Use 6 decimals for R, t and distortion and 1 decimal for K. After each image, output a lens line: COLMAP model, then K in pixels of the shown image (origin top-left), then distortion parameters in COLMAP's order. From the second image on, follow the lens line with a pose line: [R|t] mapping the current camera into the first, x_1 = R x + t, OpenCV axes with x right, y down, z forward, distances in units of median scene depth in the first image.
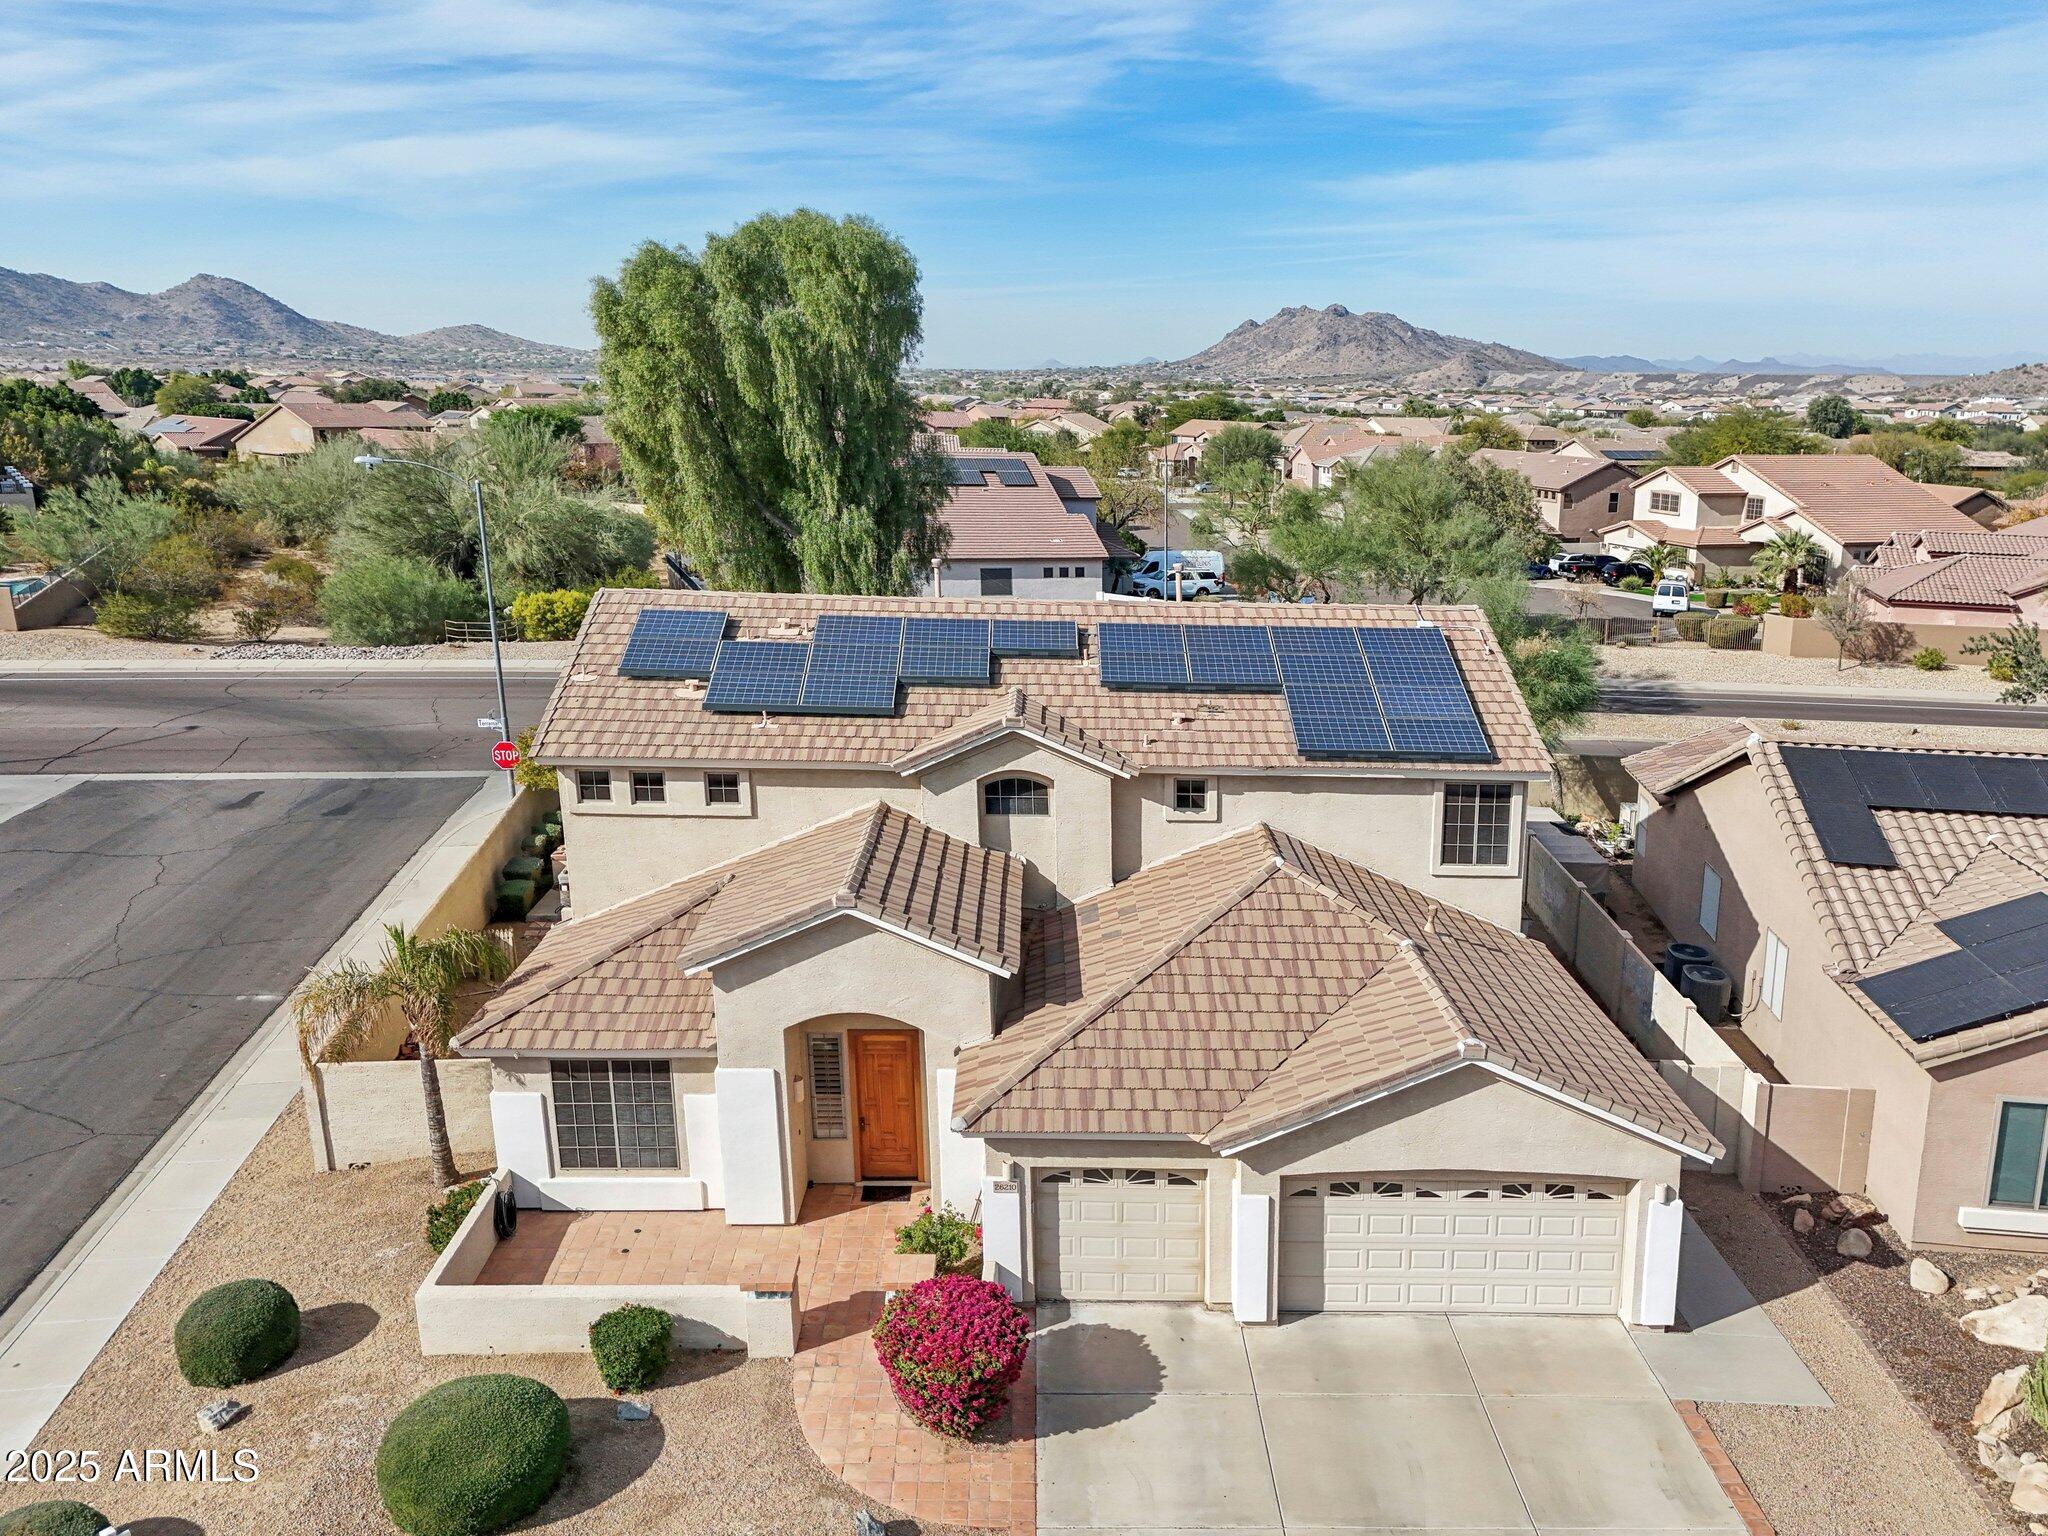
lens RADIAL K [[1567.5, 0, 1023.7], [0, 1567.5, 784.6], [0, 0, 1]] dist [0.065423, -0.055277]
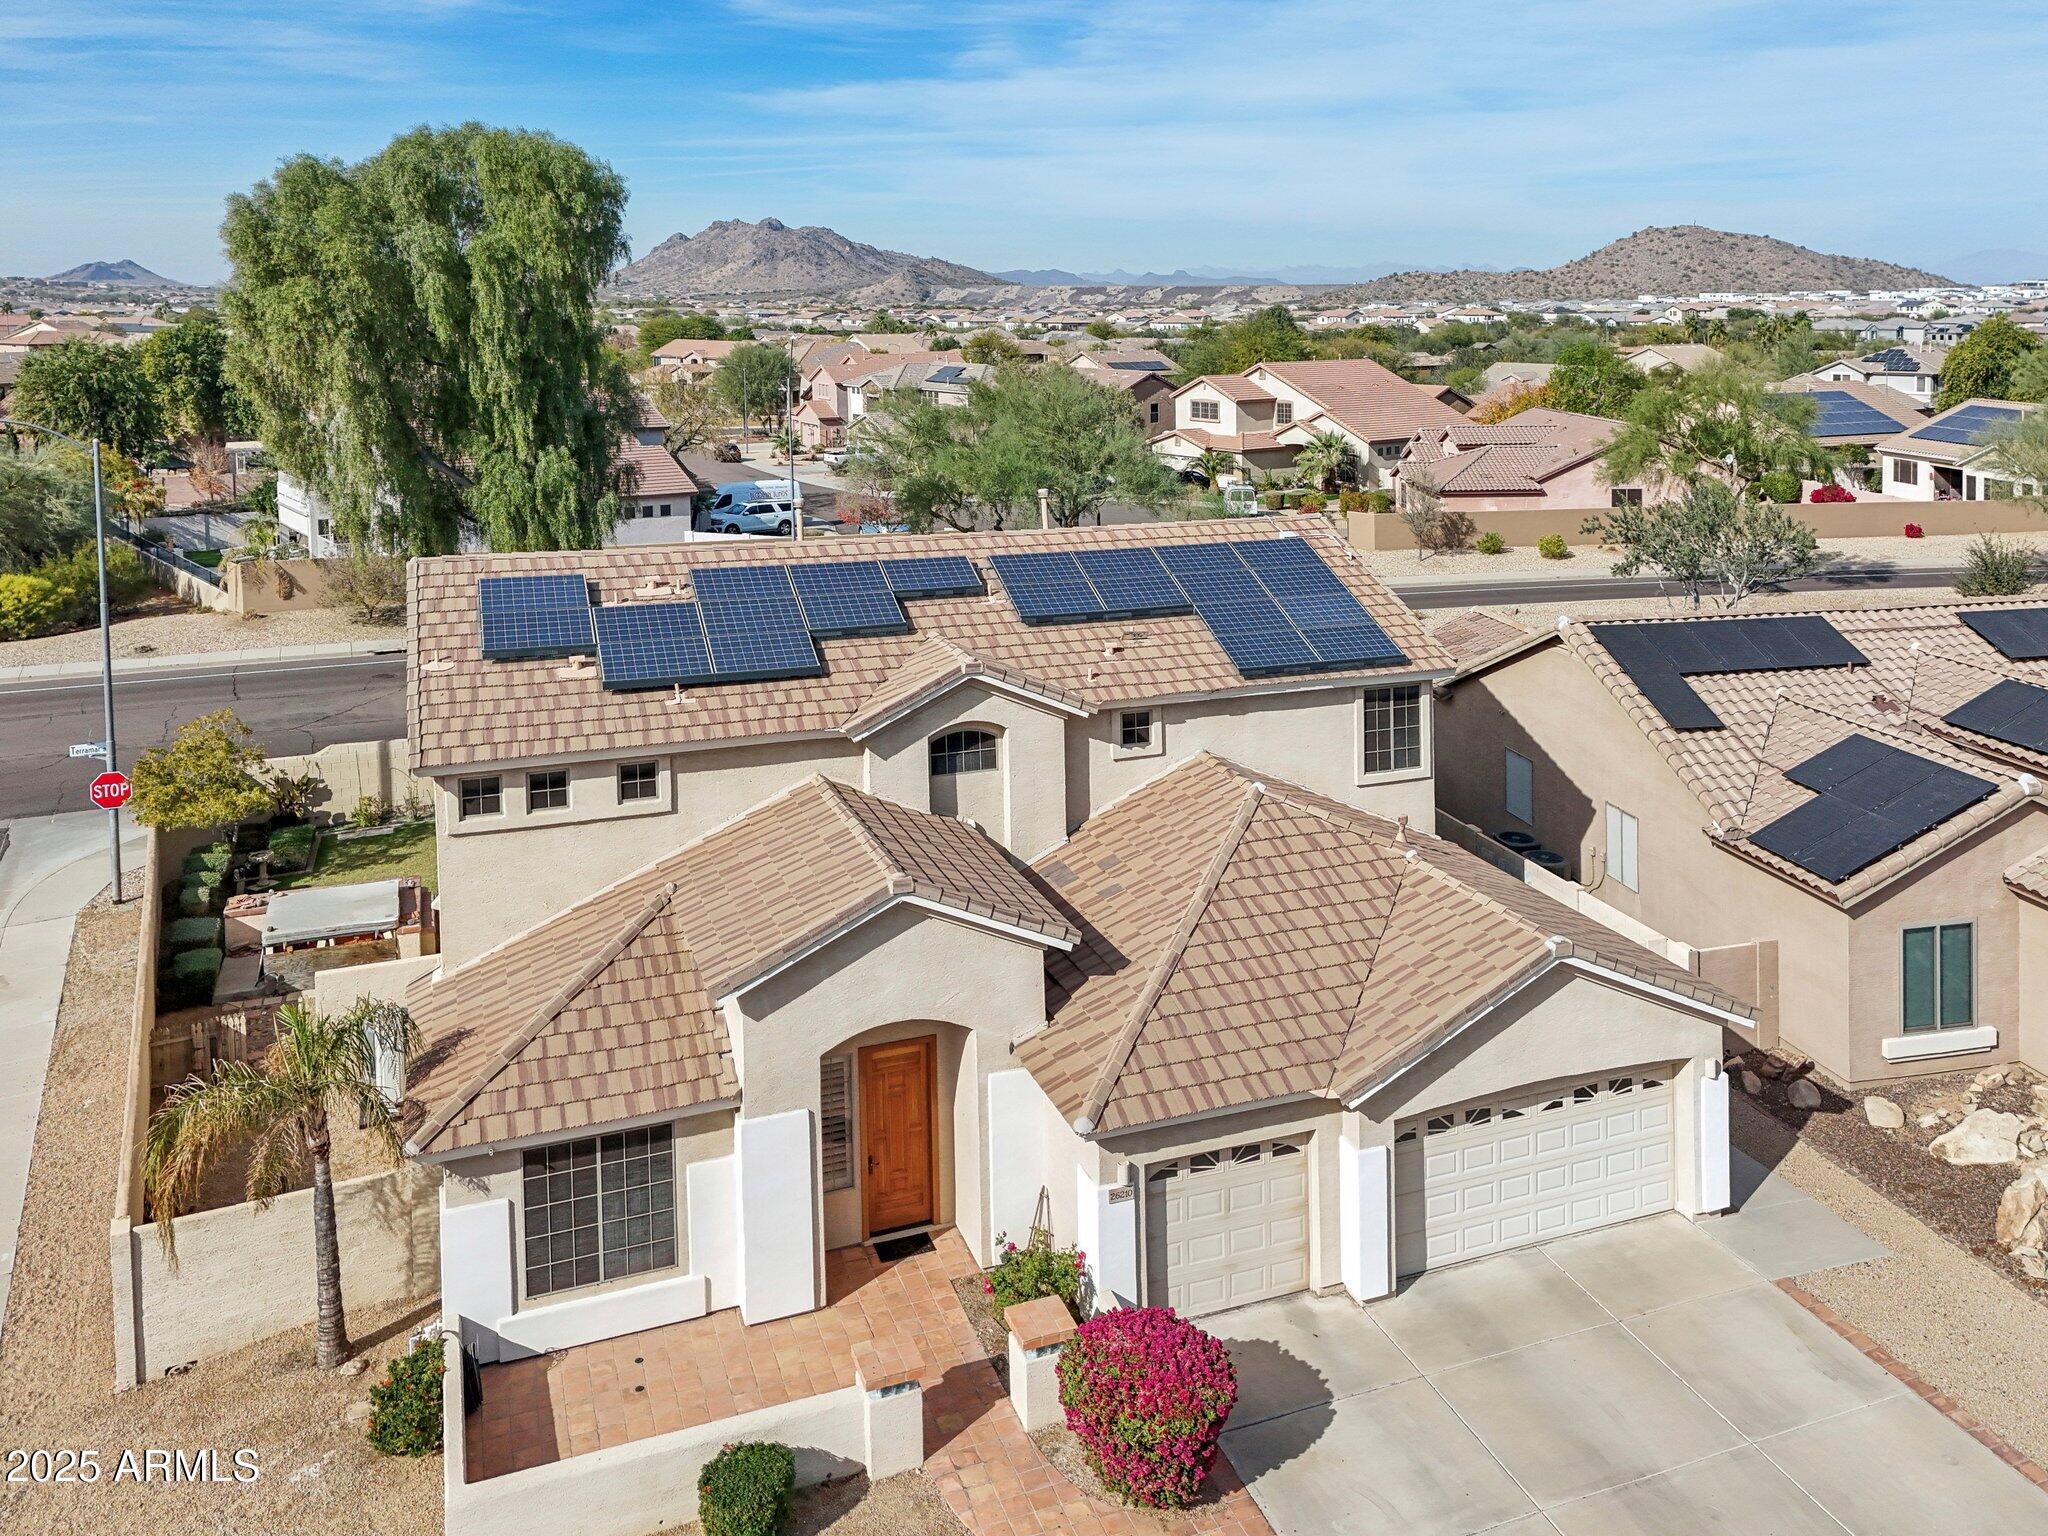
lens RADIAL K [[1742.1, 0, 1091.5], [0, 1742.1, 356.7], [0, 0, 1]] dist [0.020295, 0.011763]
pose [[0.931105, -0.031679, 0.363374, -0.293448], [0.108109, 0.975426, -0.191979, -0.013310], [-0.348363, 0.218036, 0.911649, 0.004033]]
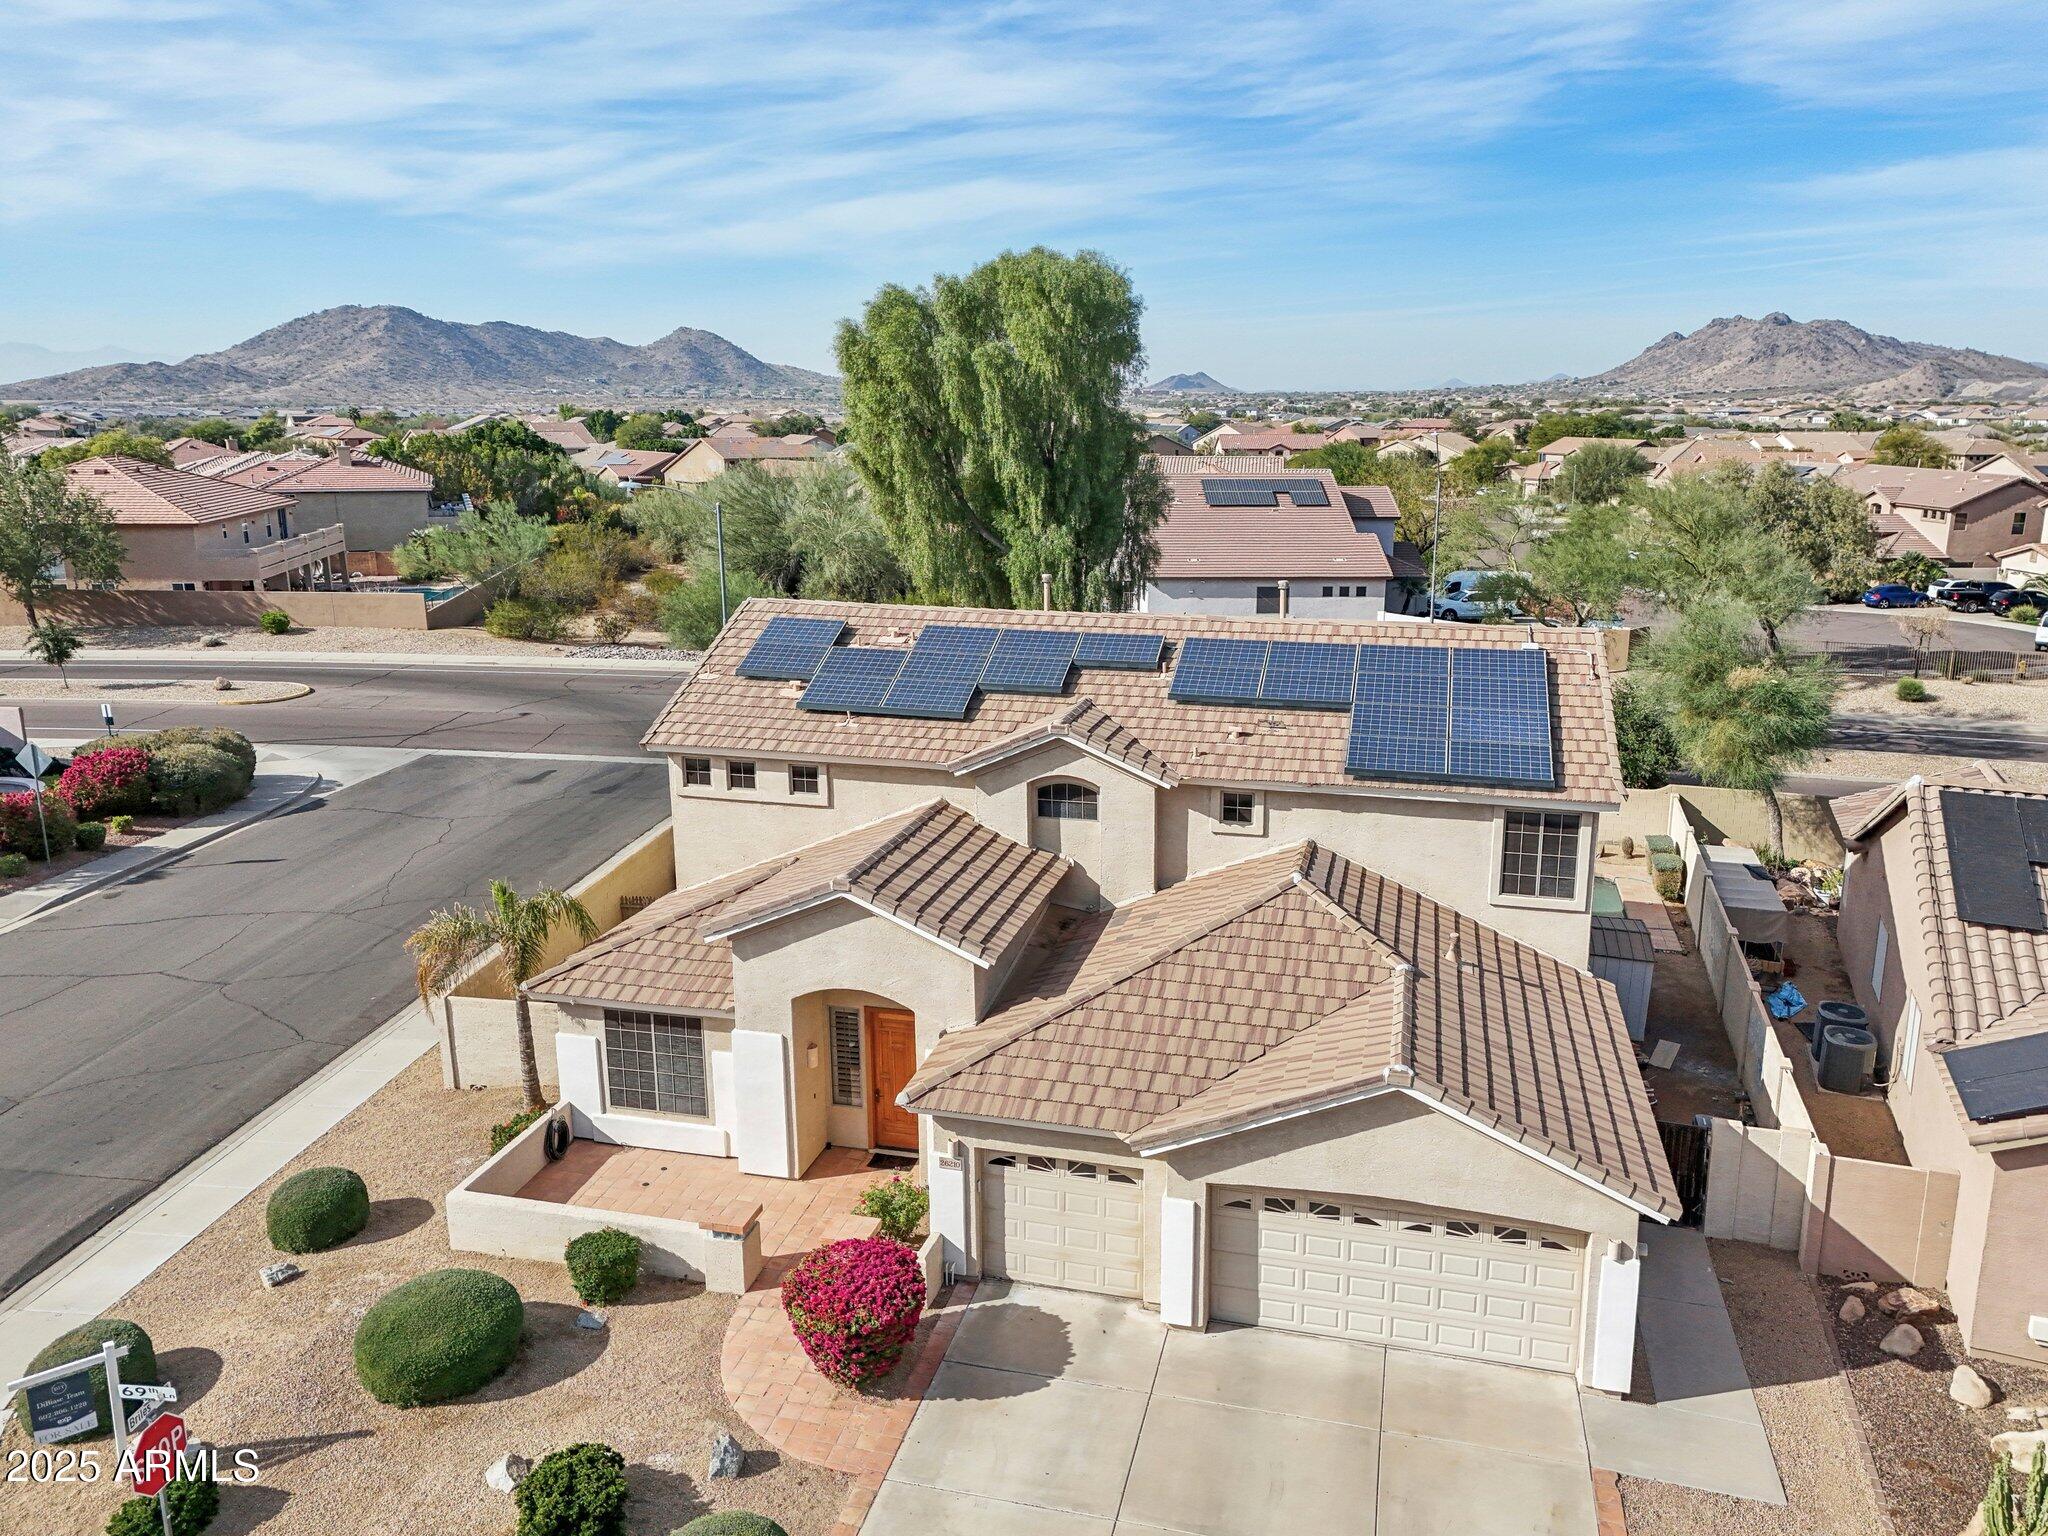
lens RADIAL K [[1531.6, 0, 1020.9], [0, 1531.6, 764.7], [0, 0, 1]] dist [0.058250, -0.046738]
pose [[0.962081, 0.044188, -0.269162, 0.238196], [-0.050164, 0.998623, -0.015360, 0.000794], [0.268113, 0.028280, 0.962972, 0.007173]]
